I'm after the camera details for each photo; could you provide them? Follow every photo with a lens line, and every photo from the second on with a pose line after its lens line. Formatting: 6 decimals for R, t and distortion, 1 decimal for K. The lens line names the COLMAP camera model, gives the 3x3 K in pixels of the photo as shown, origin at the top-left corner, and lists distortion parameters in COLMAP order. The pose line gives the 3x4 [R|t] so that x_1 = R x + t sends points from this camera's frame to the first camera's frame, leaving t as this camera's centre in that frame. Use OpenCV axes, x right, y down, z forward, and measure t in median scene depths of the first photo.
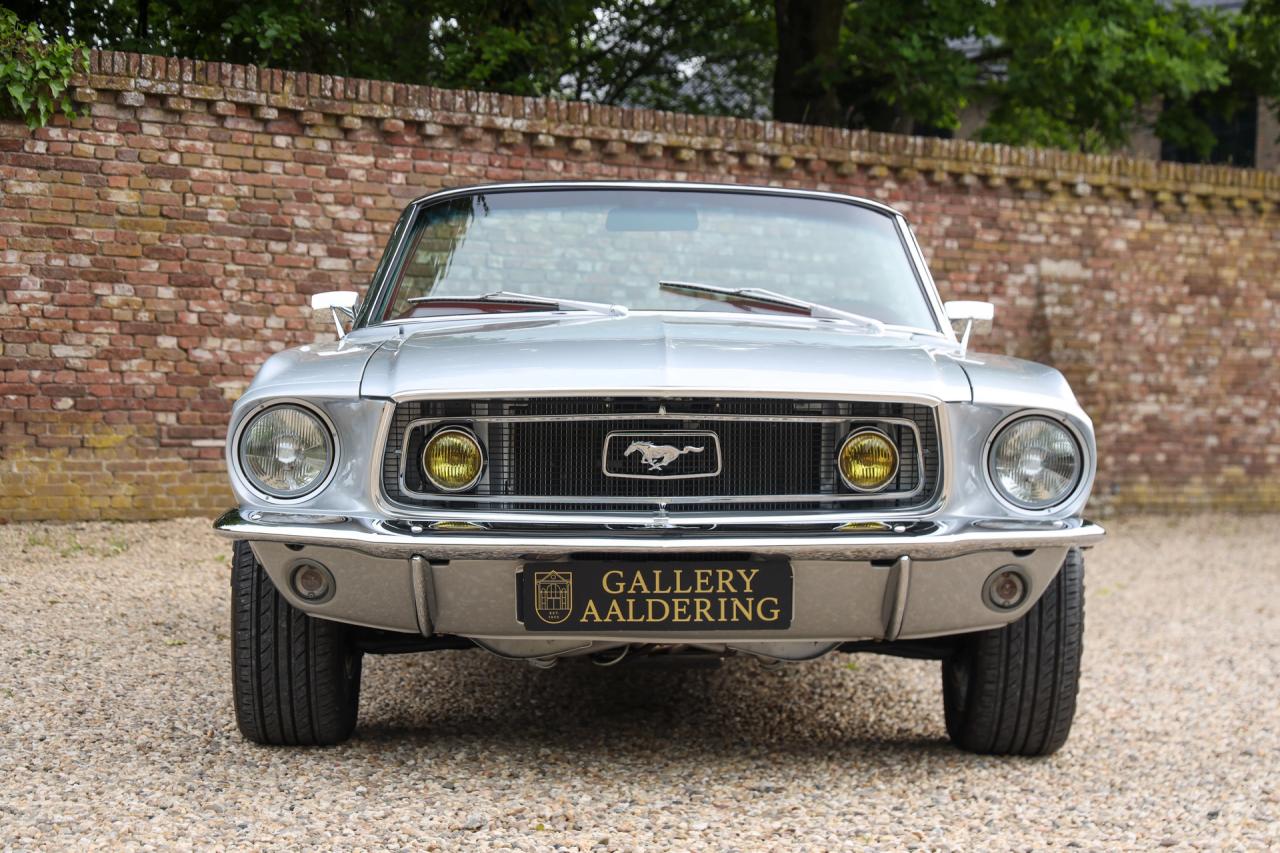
lens RADIAL K [[2769.1, 0, 682.6], [0, 2769.1, 429.8], [0, 0, 1]] dist [0.081532, 0.399000]
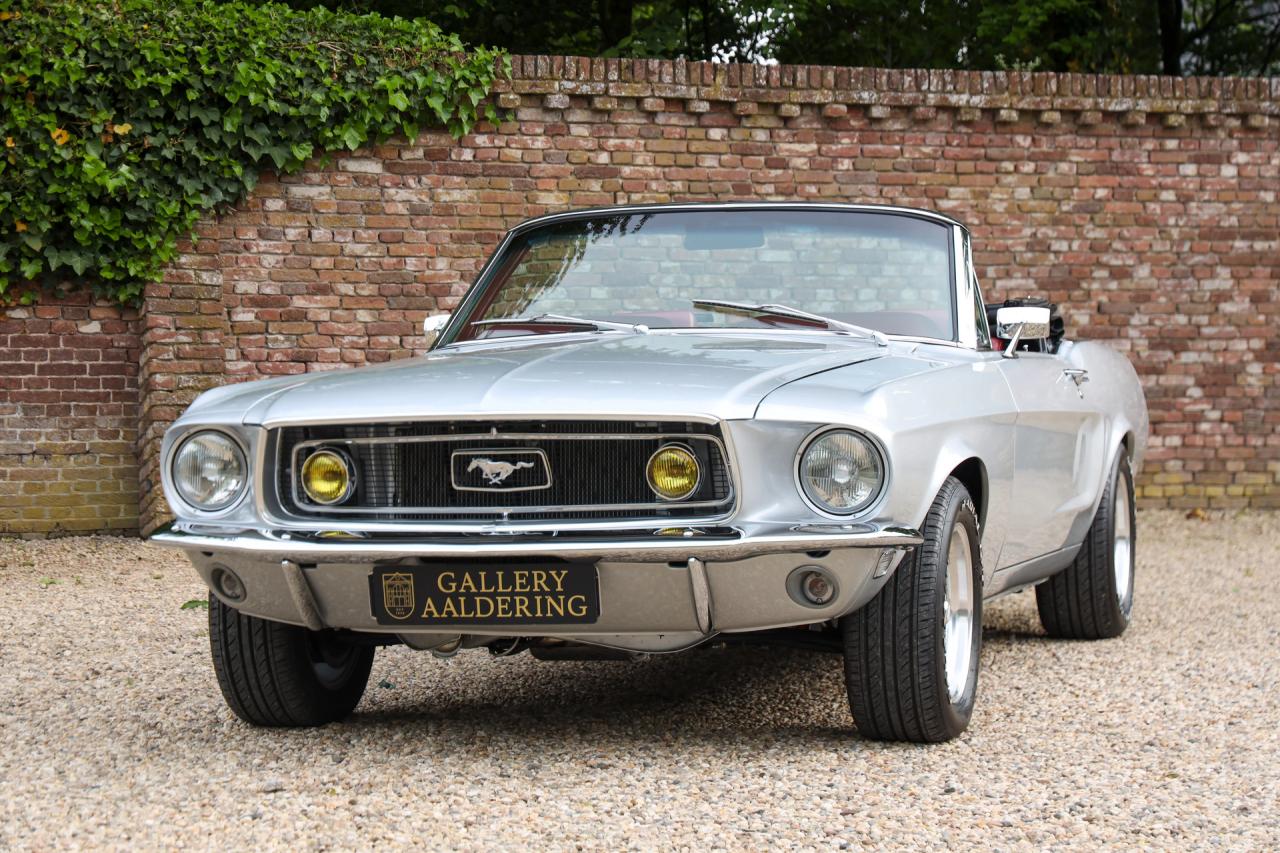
lens RADIAL K [[3156.4, 0, 626.6], [0, 3156.4, 426.6], [0, 0, 1]] dist [0.261093, -0.790431]
pose [[0.954173, -0.018325, -0.298693, 0.435991], [0.020229, 0.999790, 0.003283, -0.012164], [0.298570, -0.009175, 0.954344, -0.223466]]
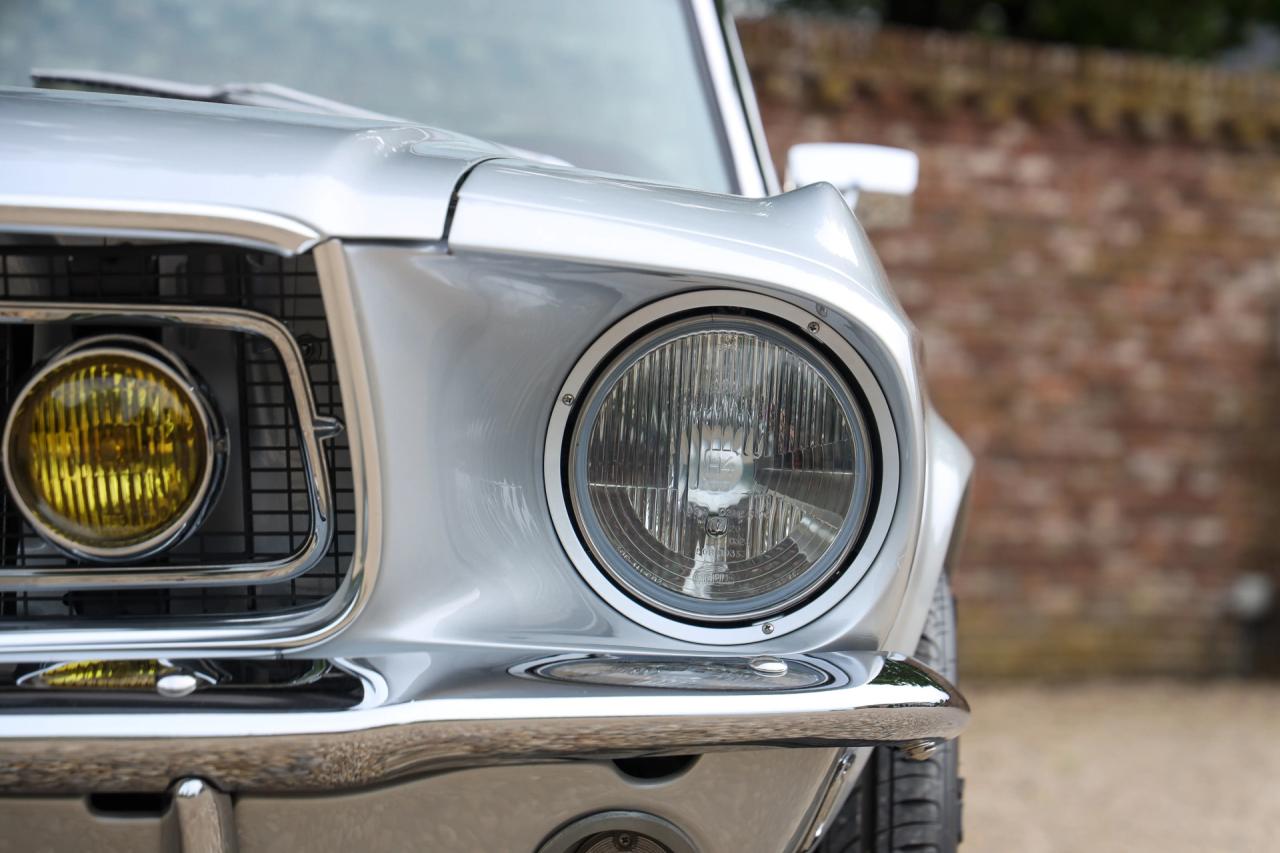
lens RADIAL K [[3634.0, 0, 640.0], [0, 3634.0, 426.5], [0, 0, 1]] dist [0.133429, 0.329139]
pose [[0.997370, -0.000997, -0.072471, 0.152932], [-0.001948, 0.999176, -0.040547, 0.024502], [0.072452, 0.040582, 0.996546, 0.630274]]
